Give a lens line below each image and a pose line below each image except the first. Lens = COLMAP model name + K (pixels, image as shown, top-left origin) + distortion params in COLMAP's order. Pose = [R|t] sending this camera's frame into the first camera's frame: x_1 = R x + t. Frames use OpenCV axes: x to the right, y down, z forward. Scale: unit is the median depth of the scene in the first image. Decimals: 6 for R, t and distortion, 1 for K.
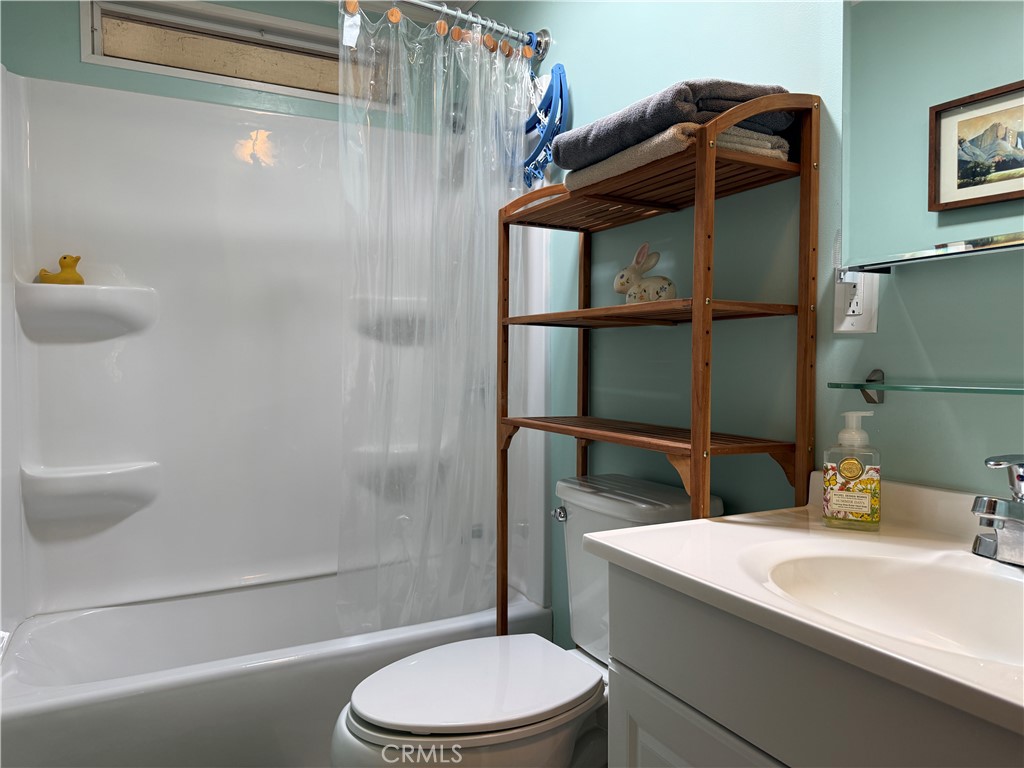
lens RADIAL K [[731.5, 0, 509.1], [0, 731.5, 384.2], [0, 0, 1]] dist [-0.006373, -0.003805]
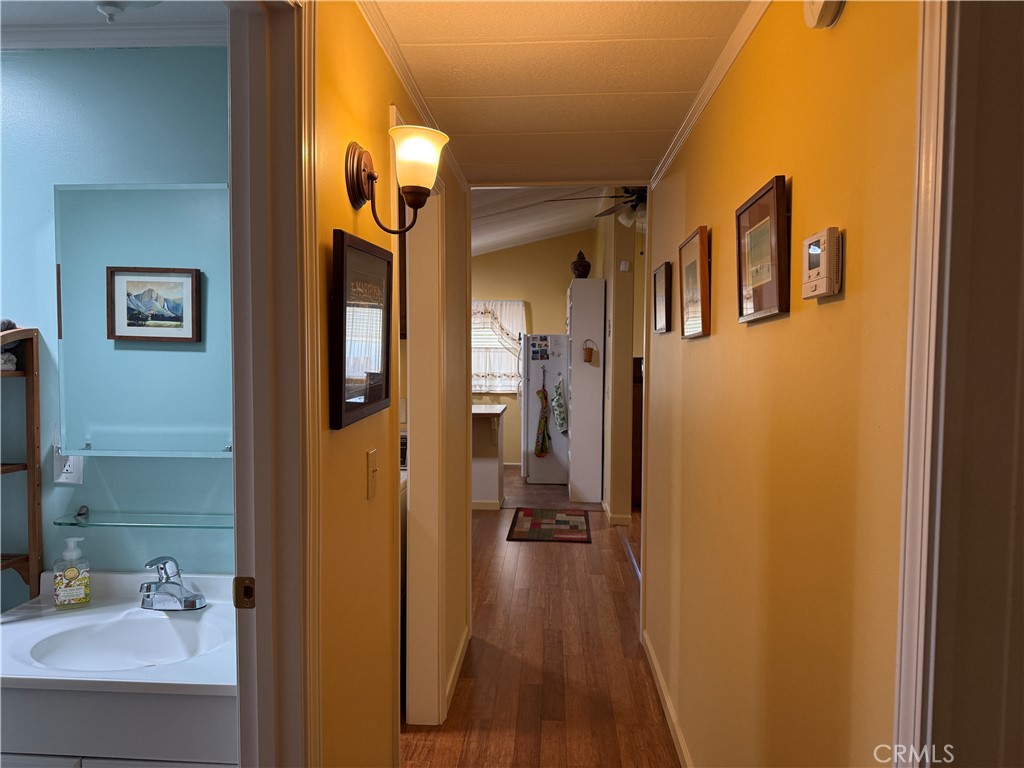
lens RADIAL K [[731.5, 0, 509.7], [0, 731.5, 381.4], [0, 0, 1]] dist [-0.006373, -0.003805]
pose [[0.517955, -0.032935, 0.854774, -0.373613], [0.024599, 0.999419, 0.023602, -0.296897], [-0.855054, 0.008802, 0.518464, -0.640279]]
